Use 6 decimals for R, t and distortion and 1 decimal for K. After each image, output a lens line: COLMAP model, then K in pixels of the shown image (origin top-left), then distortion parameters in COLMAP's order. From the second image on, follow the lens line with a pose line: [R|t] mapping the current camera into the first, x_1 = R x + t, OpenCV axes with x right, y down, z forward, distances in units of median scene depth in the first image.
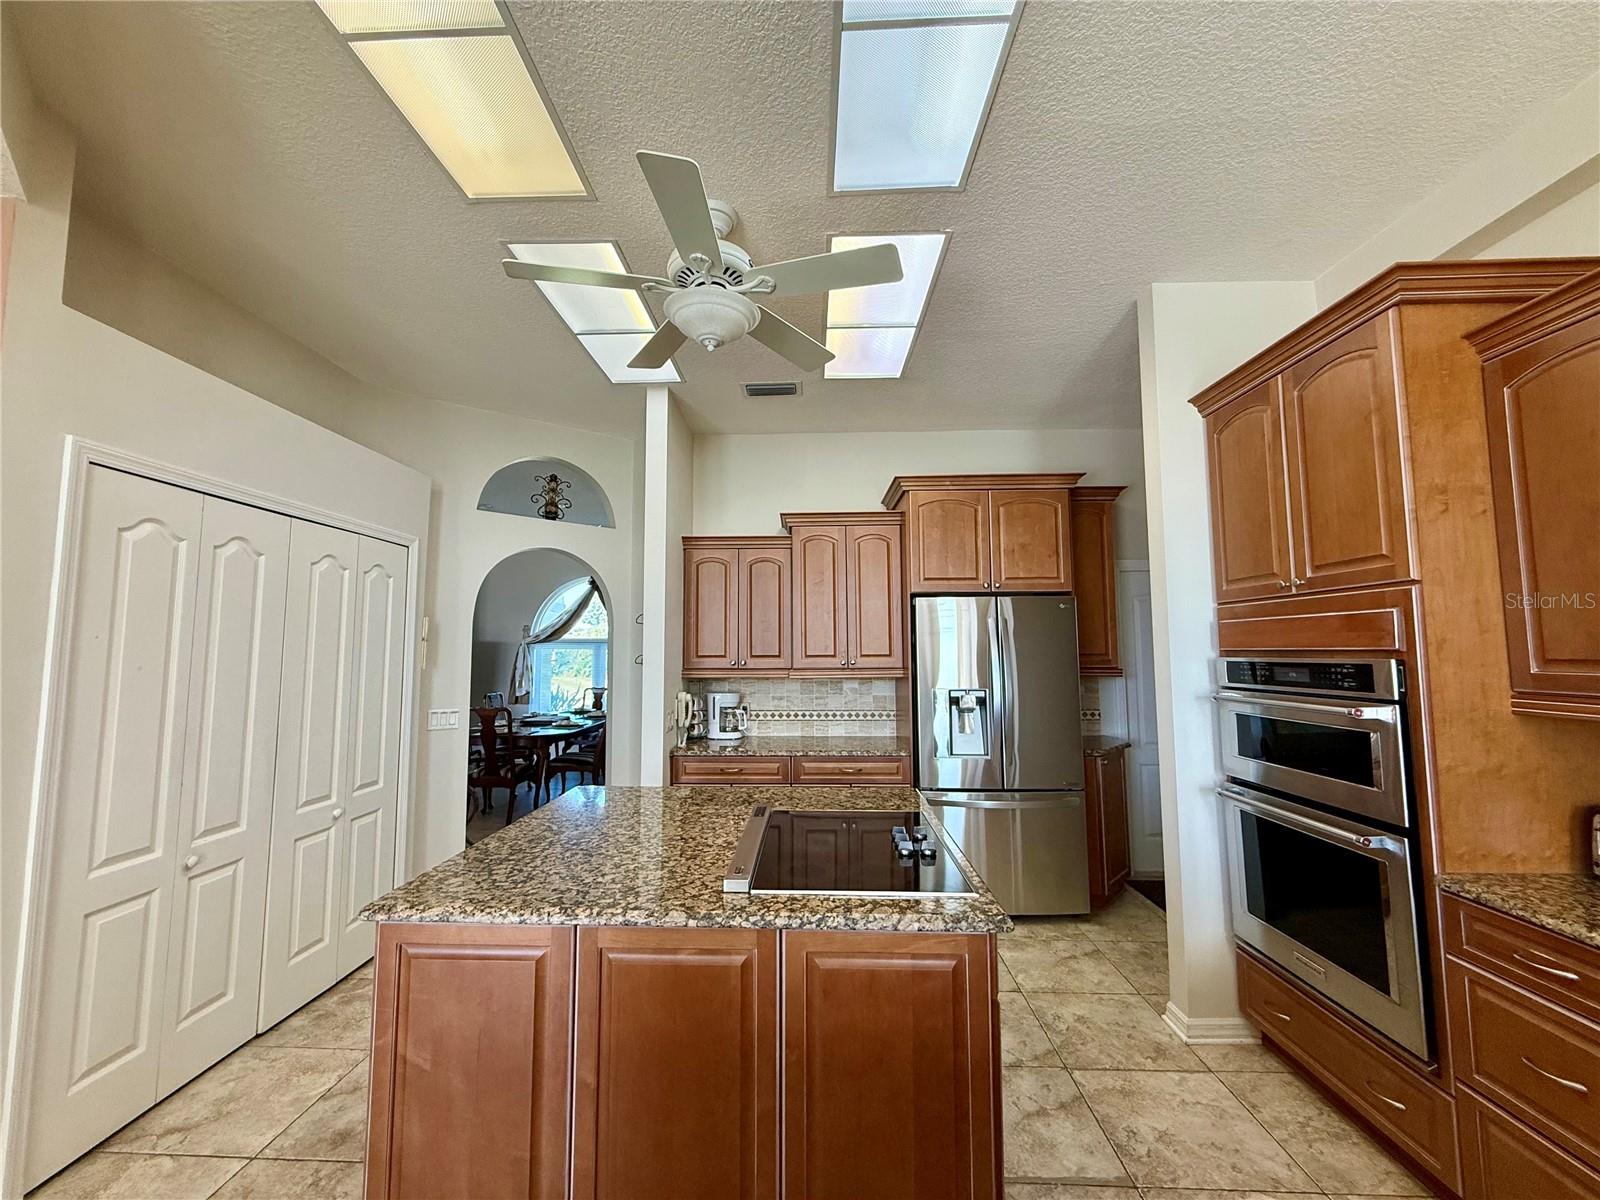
lens RADIAL K [[635.3, 0, 793.6], [0, 635.3, 602.8], [0, 0, 1]] dist [0.000614, 0.000015]
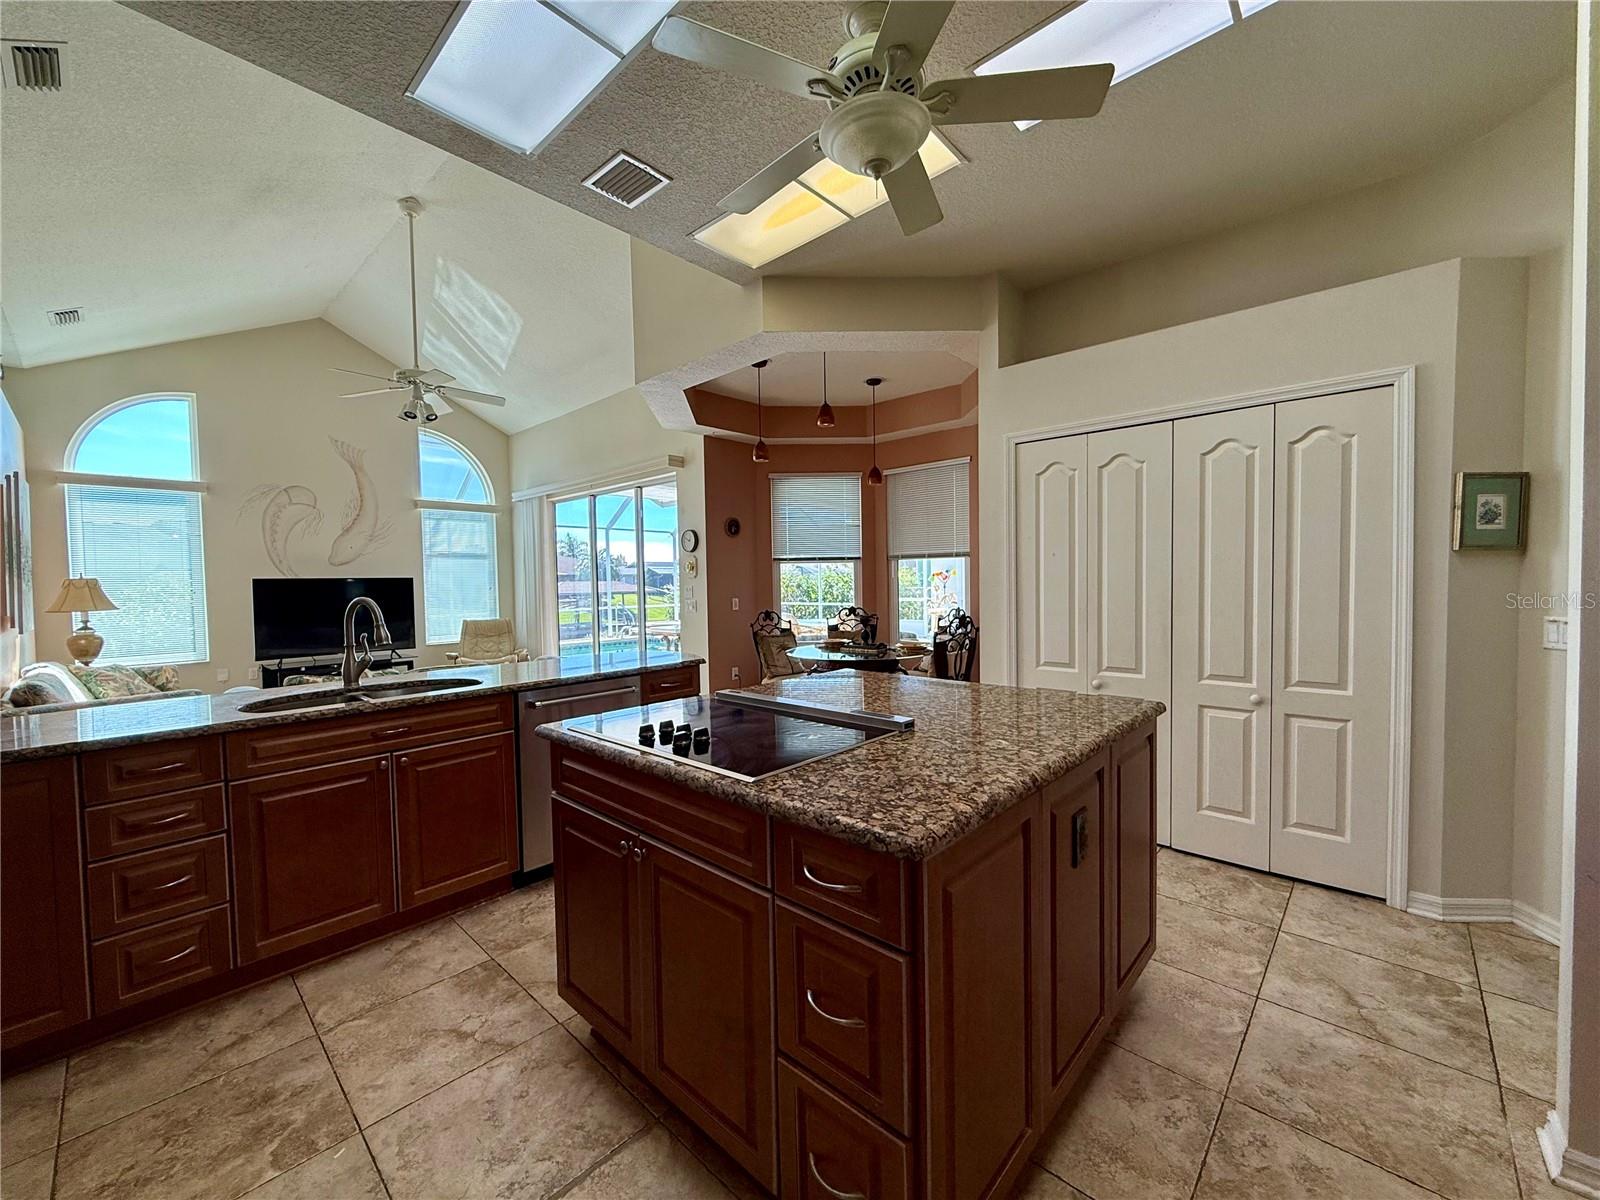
lens RADIAL K [[635.3, 0, 793.6], [0, 635.3, 602.8], [0, 0, 1]] dist [0.000614, 0.000015]
pose [[-0.639315, 0.024940, -0.768540, 0.486410], [0.067325, 0.997451, -0.023637, 0.158239], [0.765992, -0.066854, -0.639365, 1.089059]]
